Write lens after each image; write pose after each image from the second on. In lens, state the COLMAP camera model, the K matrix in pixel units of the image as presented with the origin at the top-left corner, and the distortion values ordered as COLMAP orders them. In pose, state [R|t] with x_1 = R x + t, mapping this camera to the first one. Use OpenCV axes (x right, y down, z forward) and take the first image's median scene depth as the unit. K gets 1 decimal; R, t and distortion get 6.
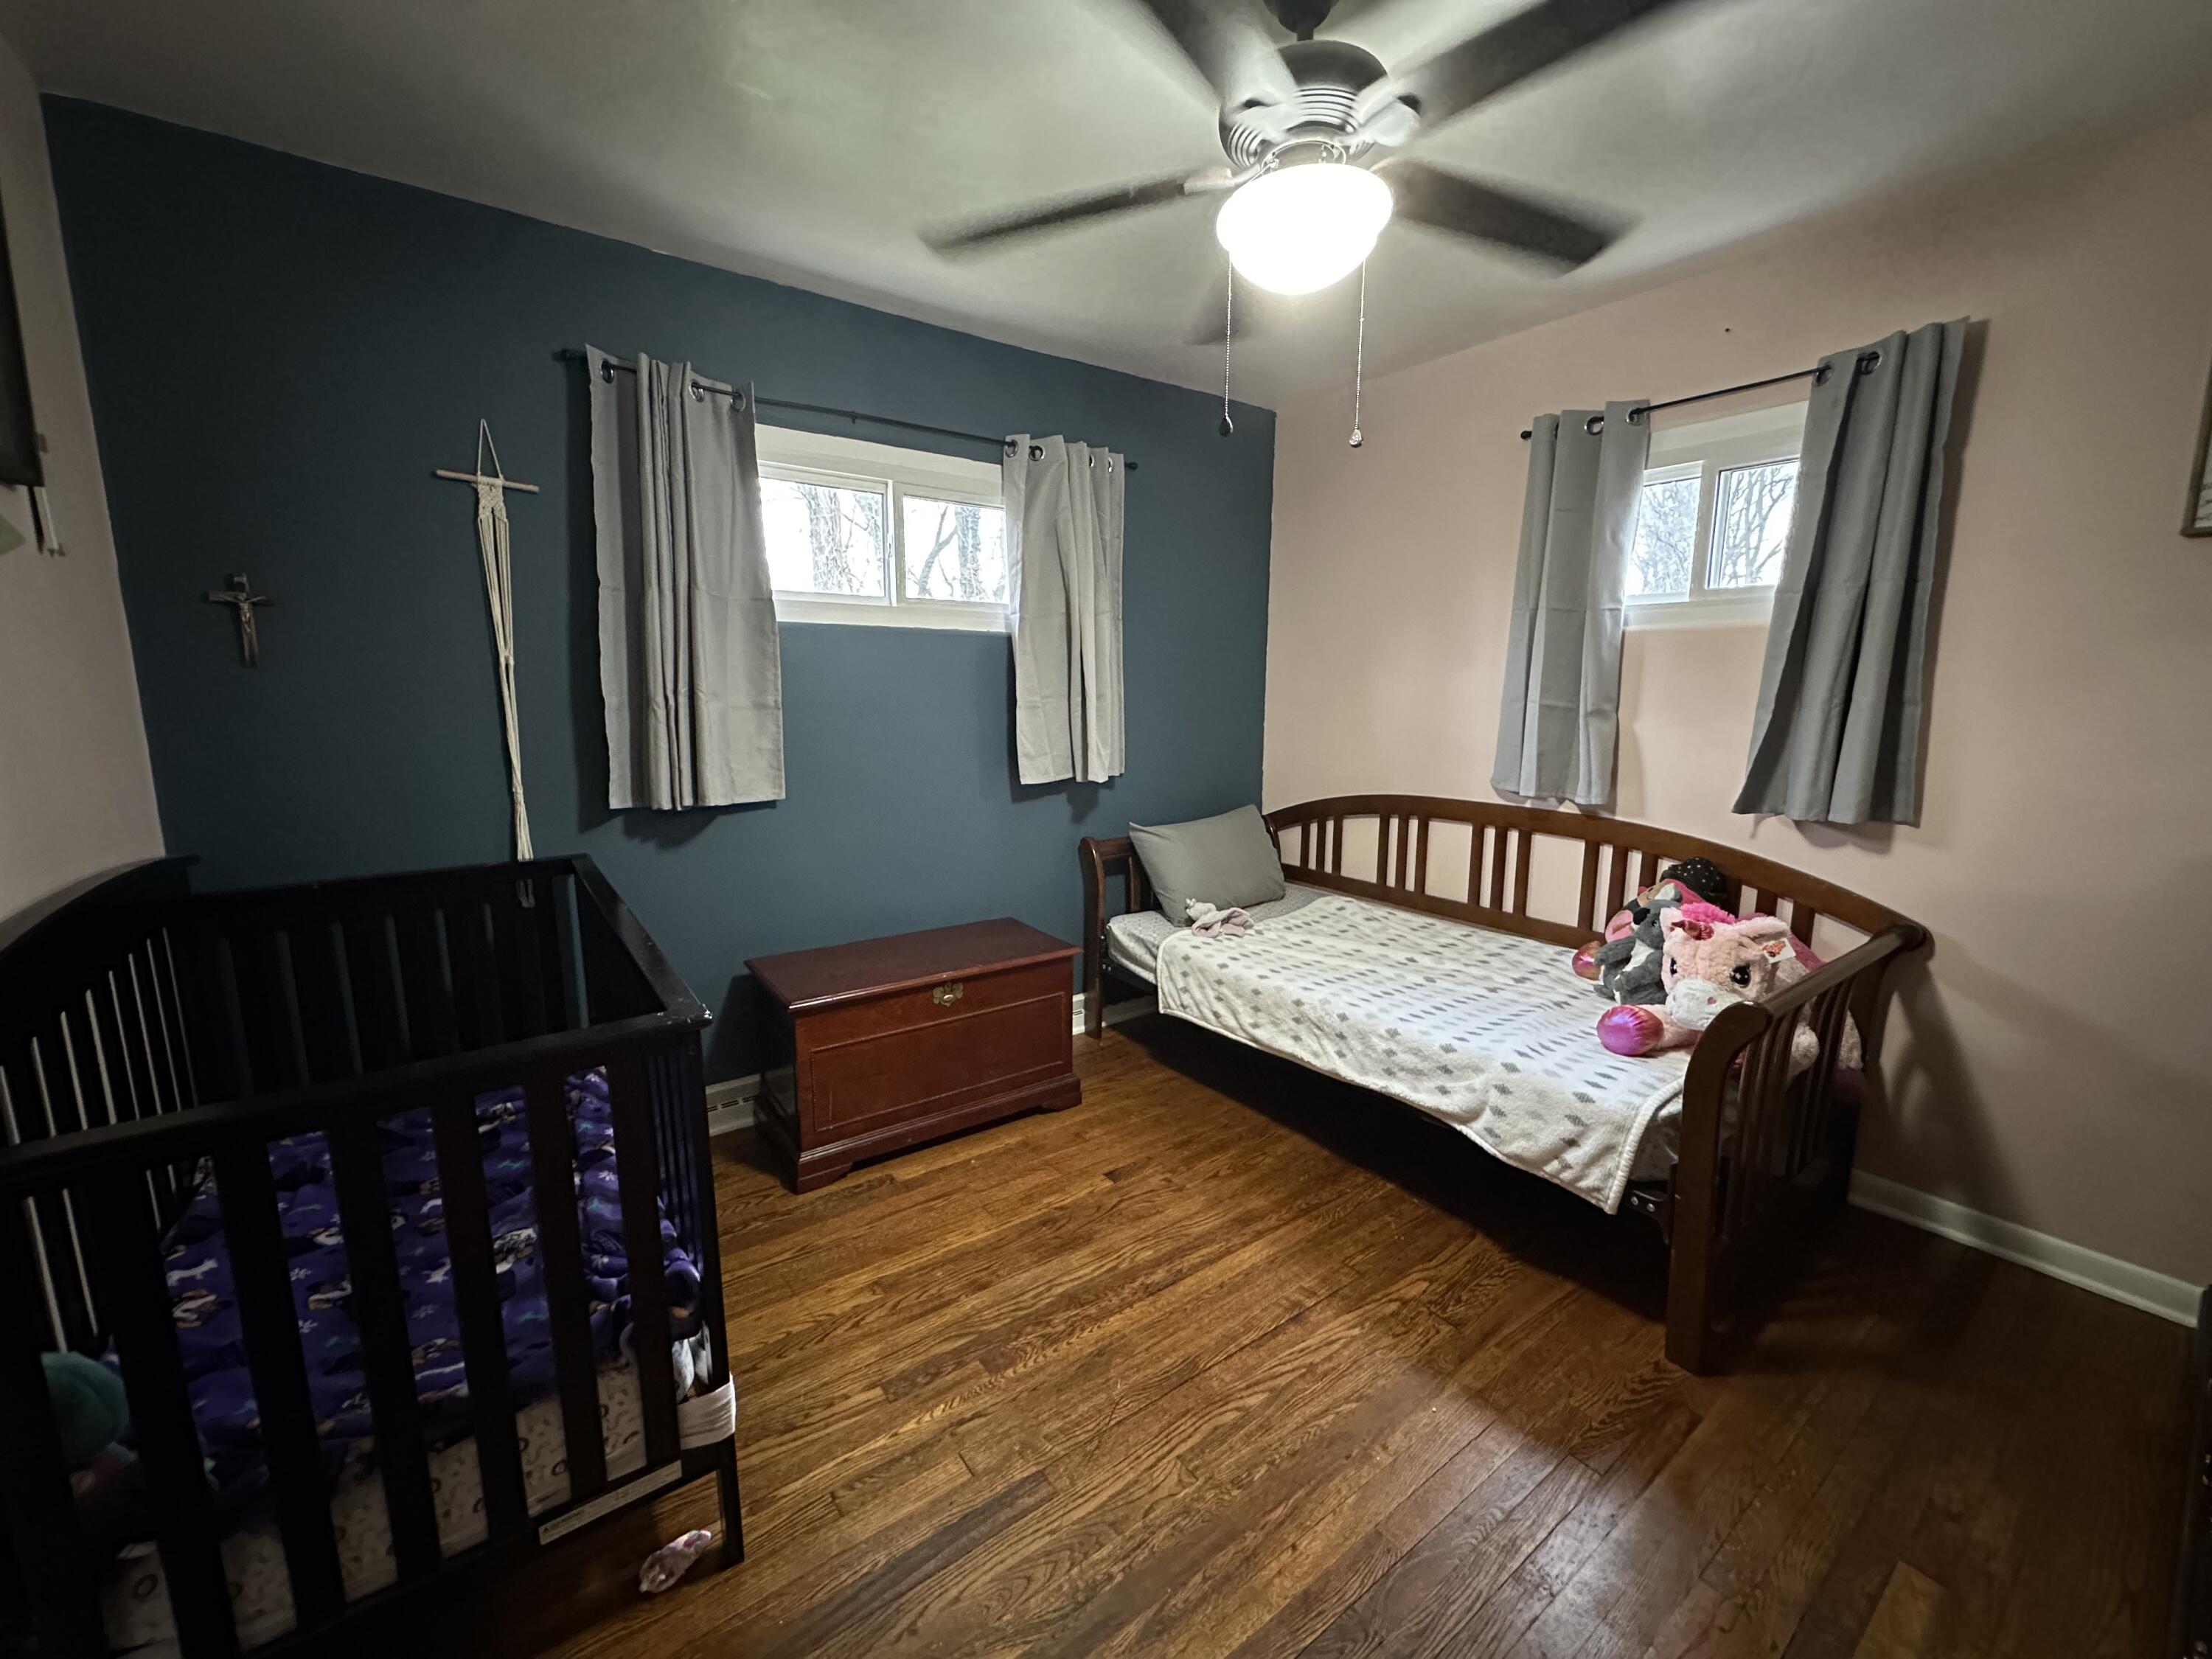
lens RADIAL K [[886.5, 0, 1102.4], [0, 886.5, 831.9], [0, 0, 1]] dist [0.001365, 0.000431]
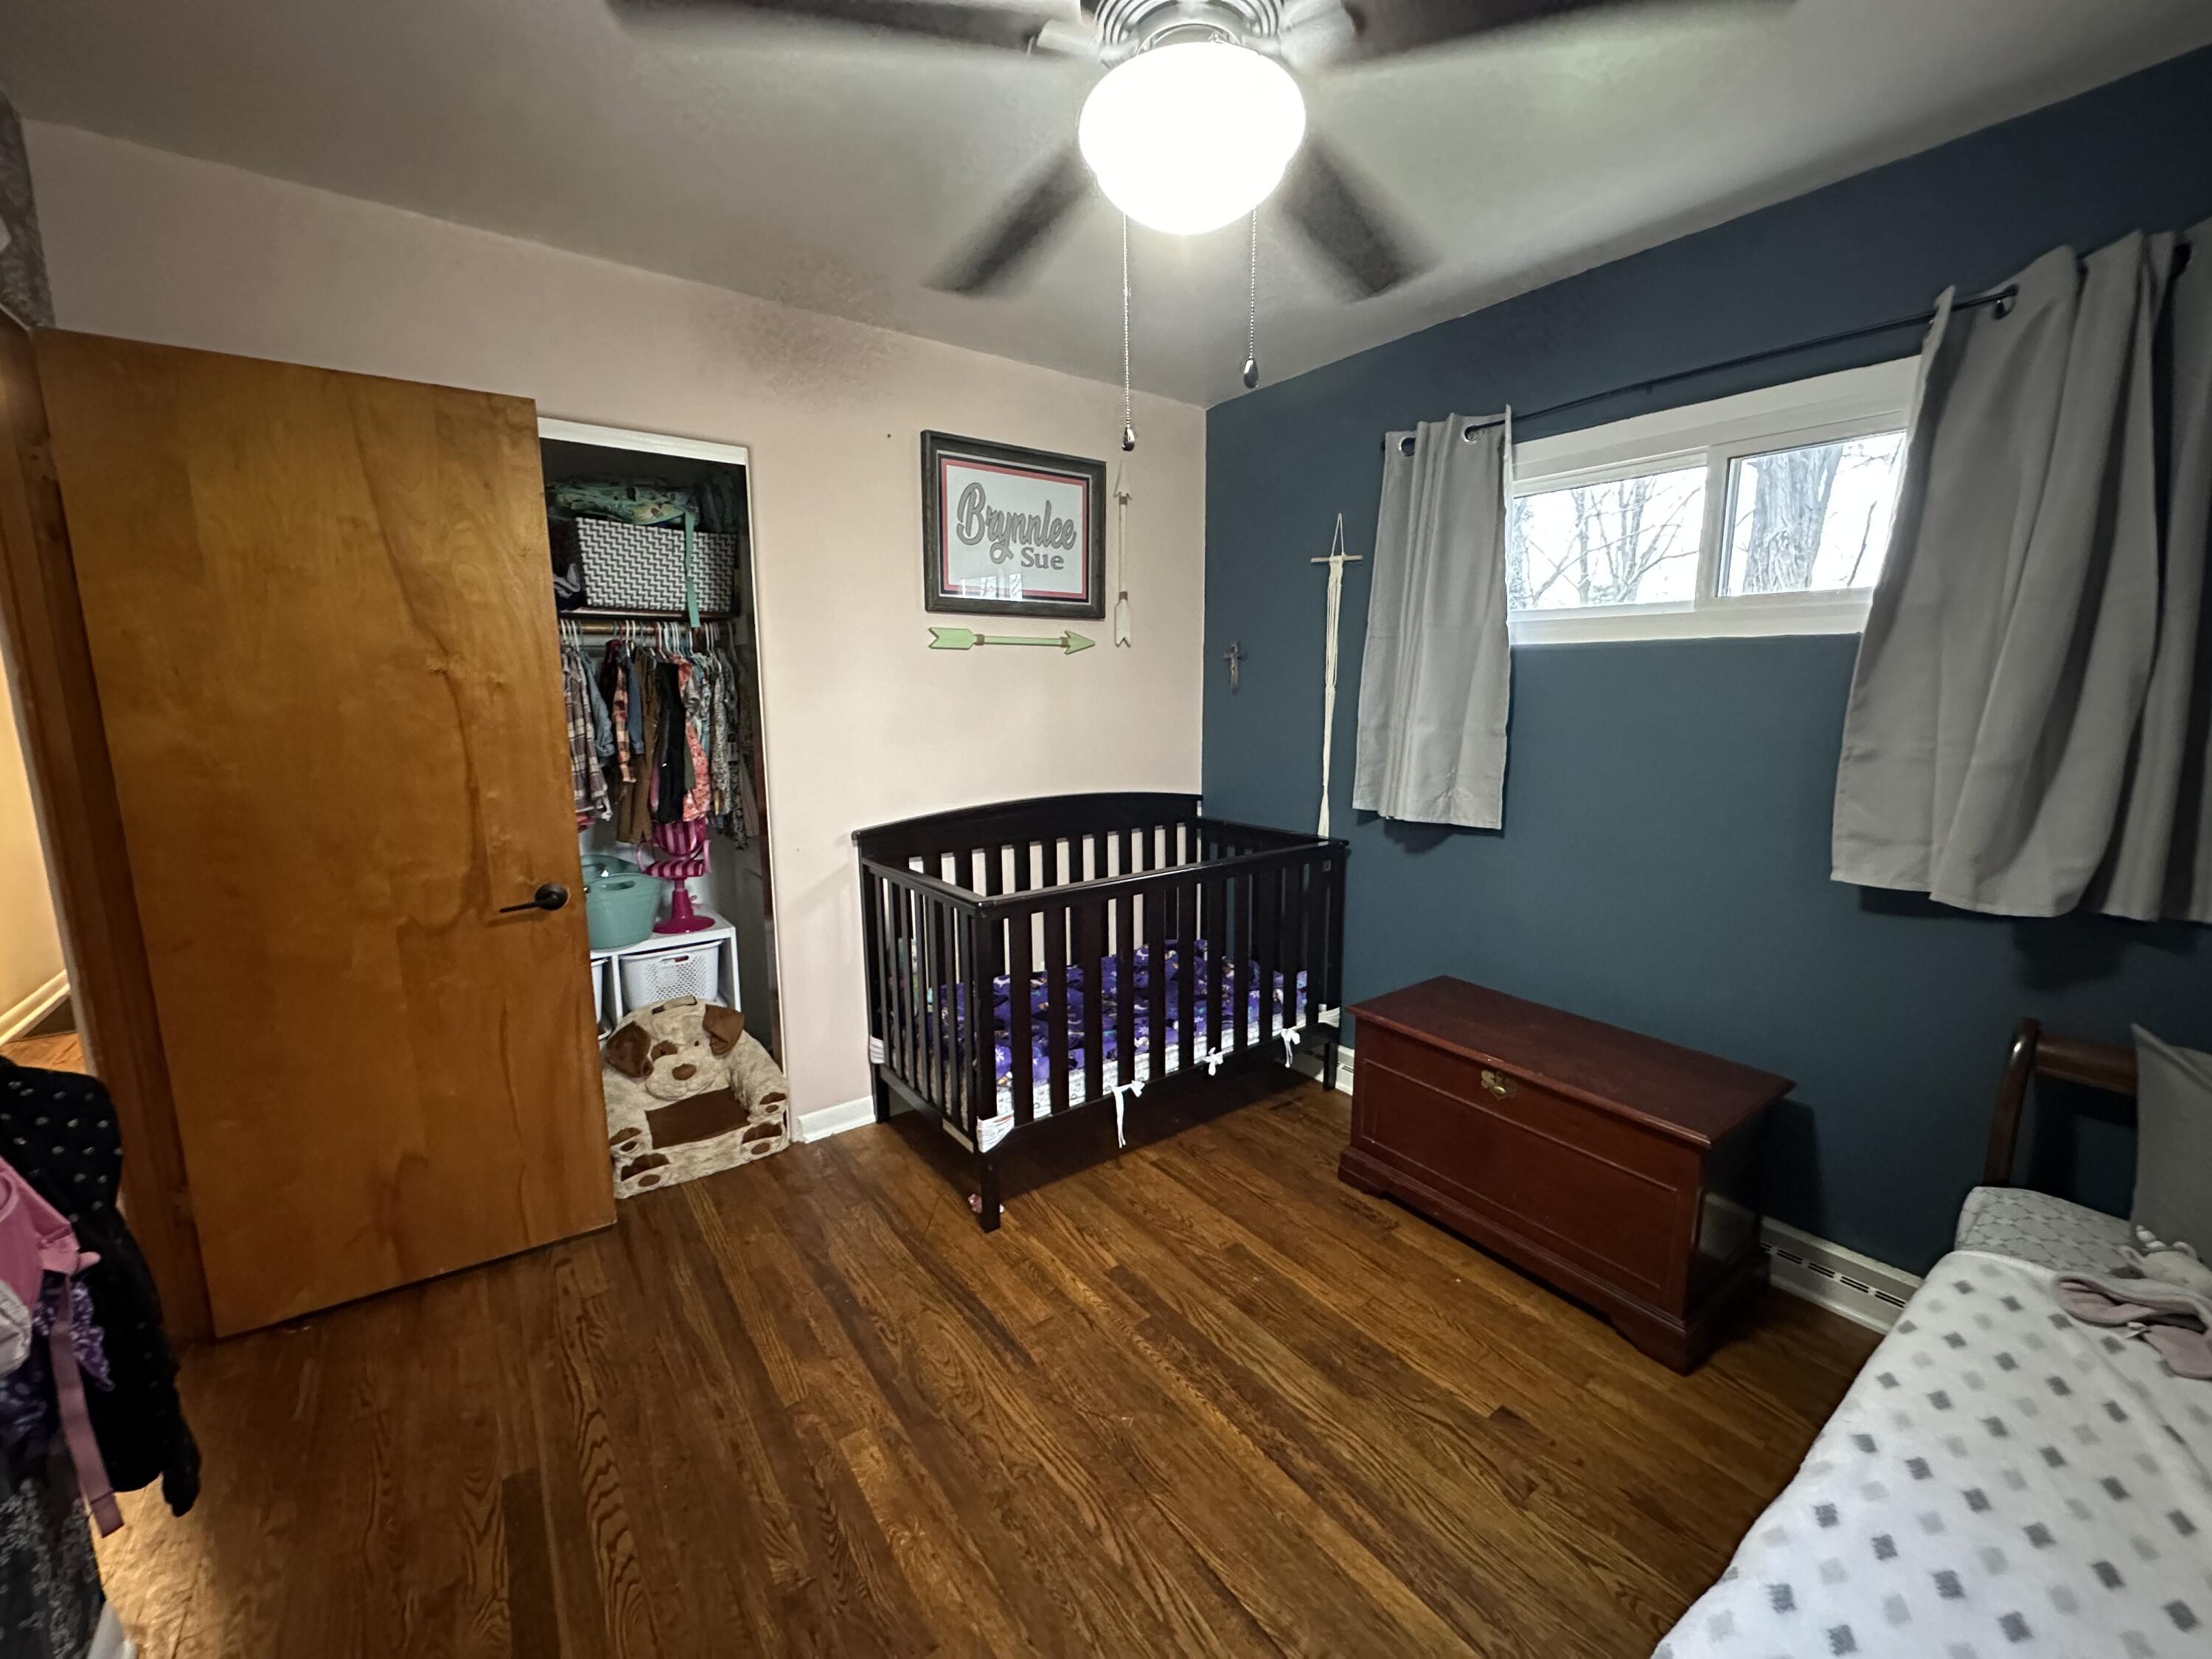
lens RADIAL K [[886.5, 0, 1102.4], [0, 886.5, 831.9], [0, 0, 1]] dist [0.001365, 0.000431]
pose [[-0.003943, 0.162505, -0.986700, 0.642863], [-0.164178, 0.973213, 0.160940, -0.128629], [0.986423, 0.162629, 0.022843, 0.599944]]
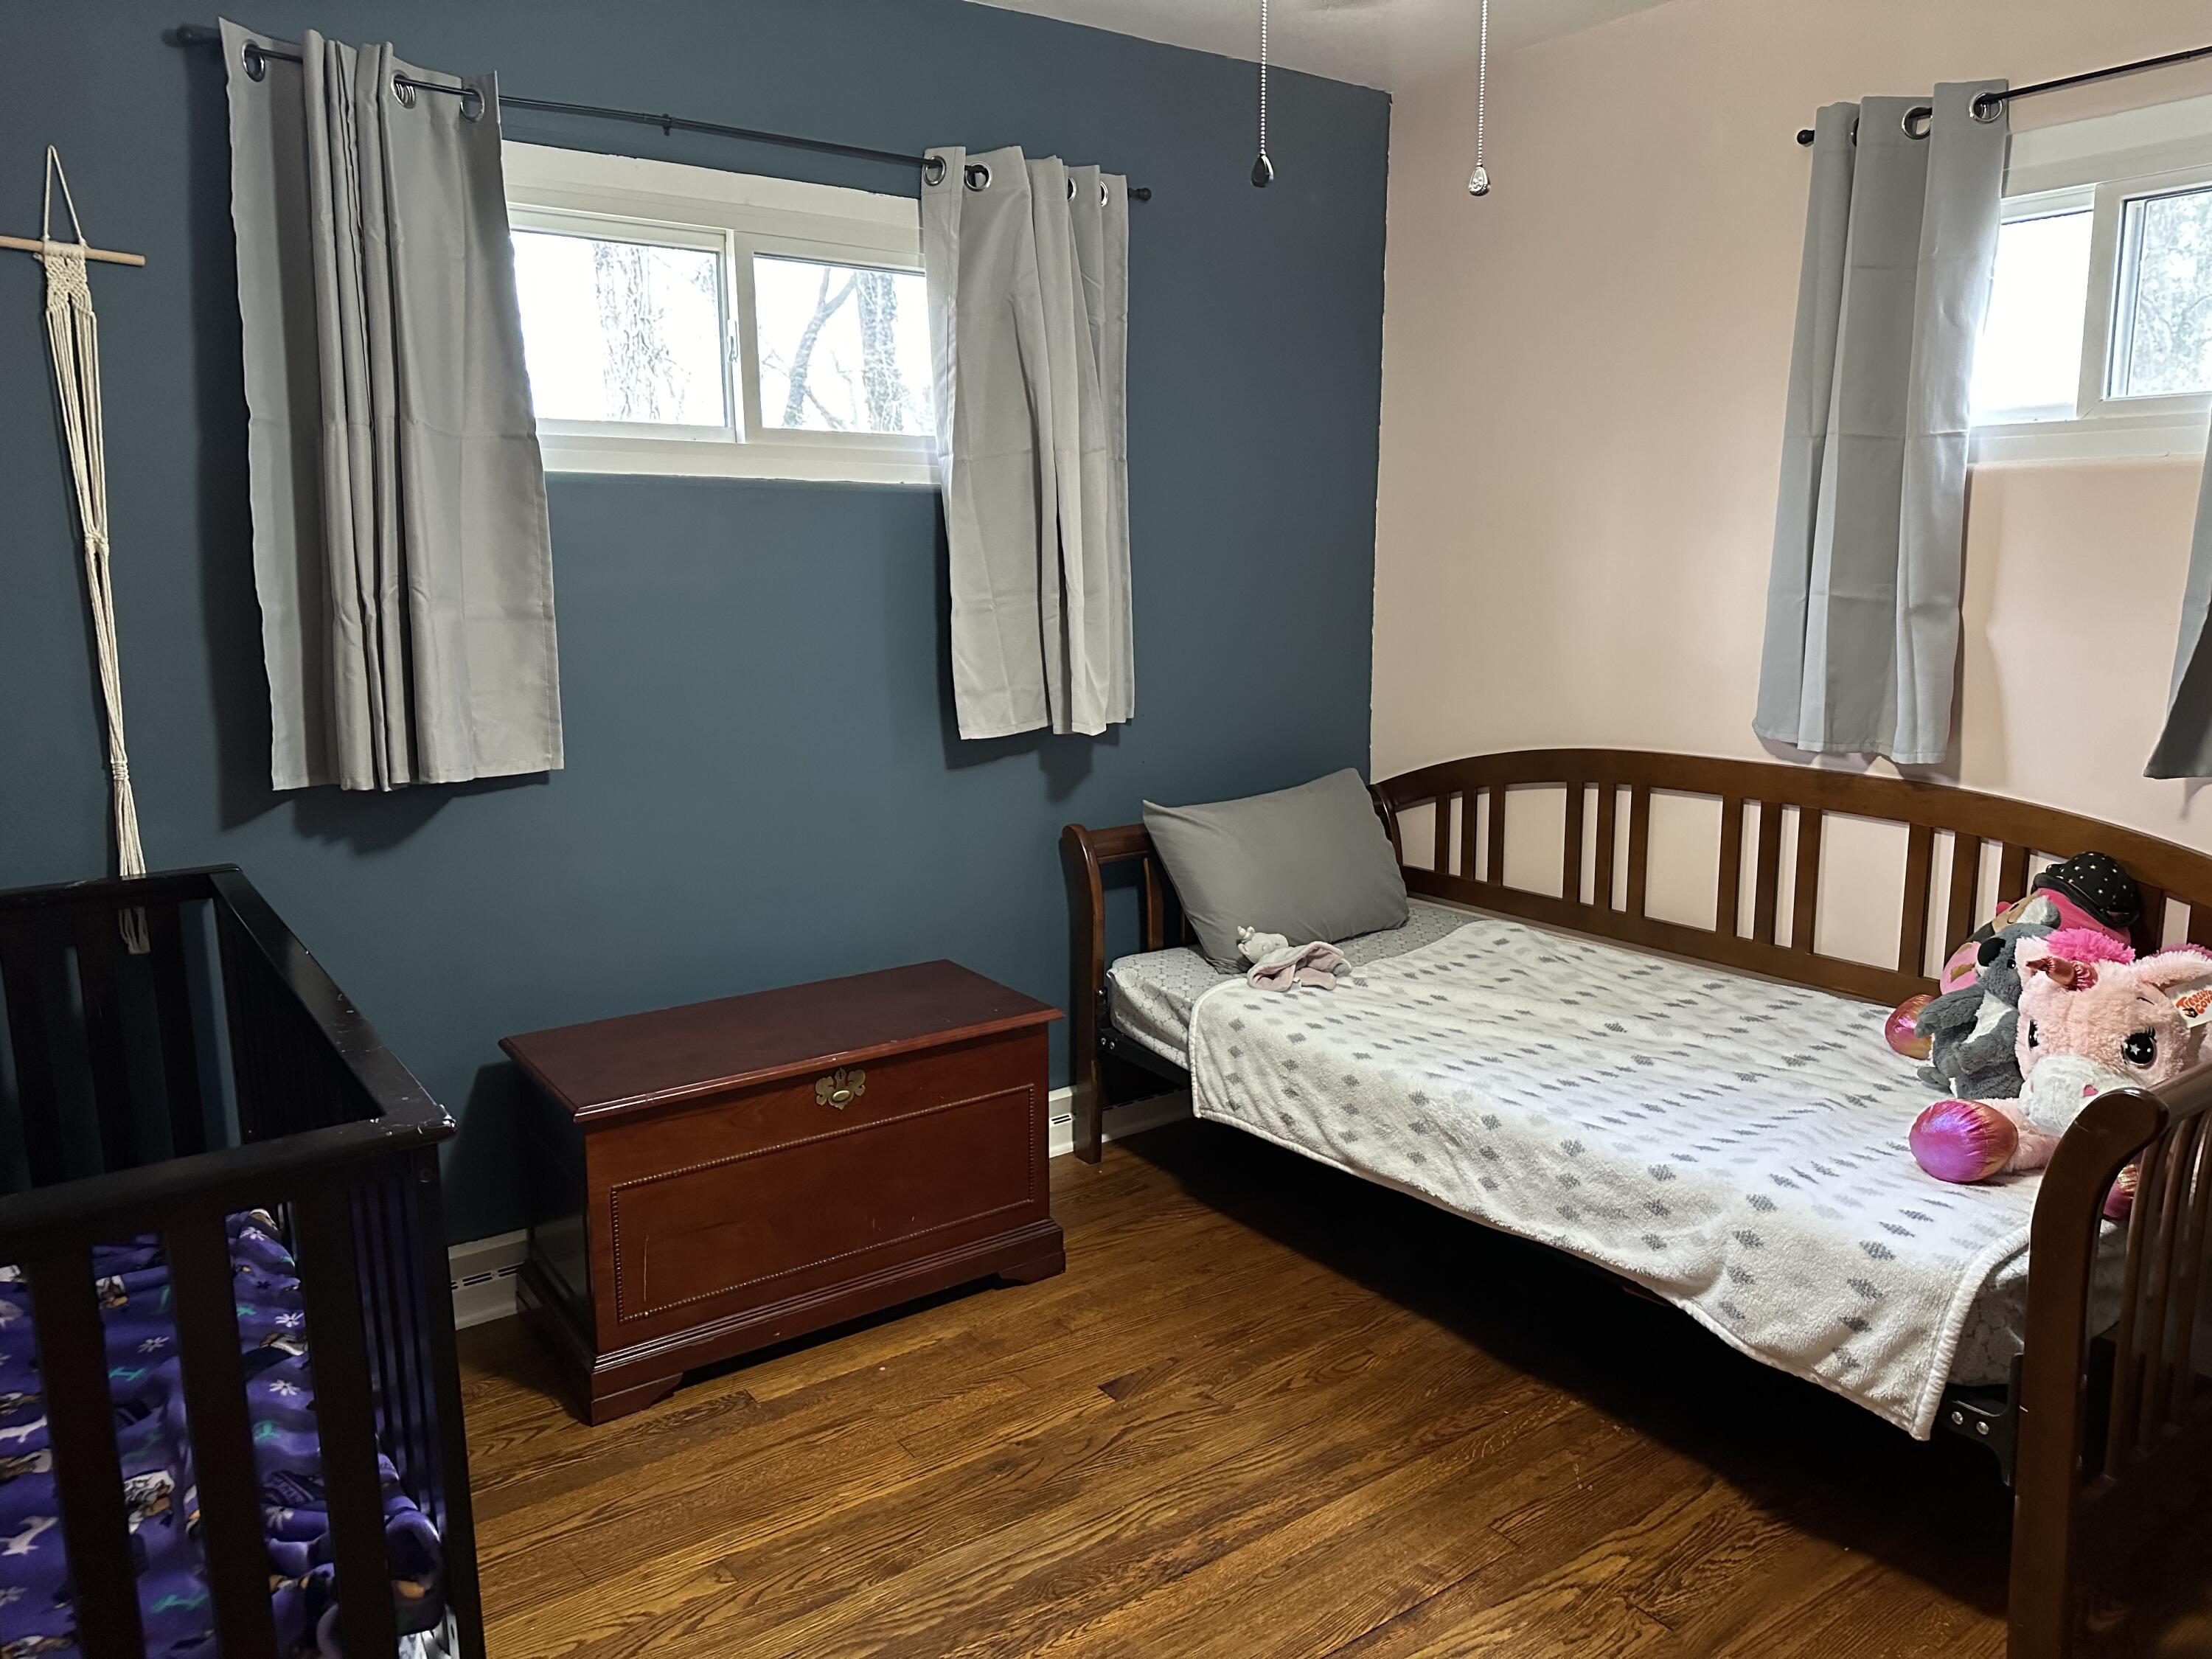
lens RADIAL K [[1546.9, 0, 1106.0], [0, 1546.9, 829.5], [0, 0, 1]] dist [0.125372, -0.173904]
pose [[0.999907, -0.009813, -0.009516, 0.020200], [0.009930, 0.999875, 0.012277, -0.005922], [0.009395, -0.012370, 0.999879, -0.063187]]
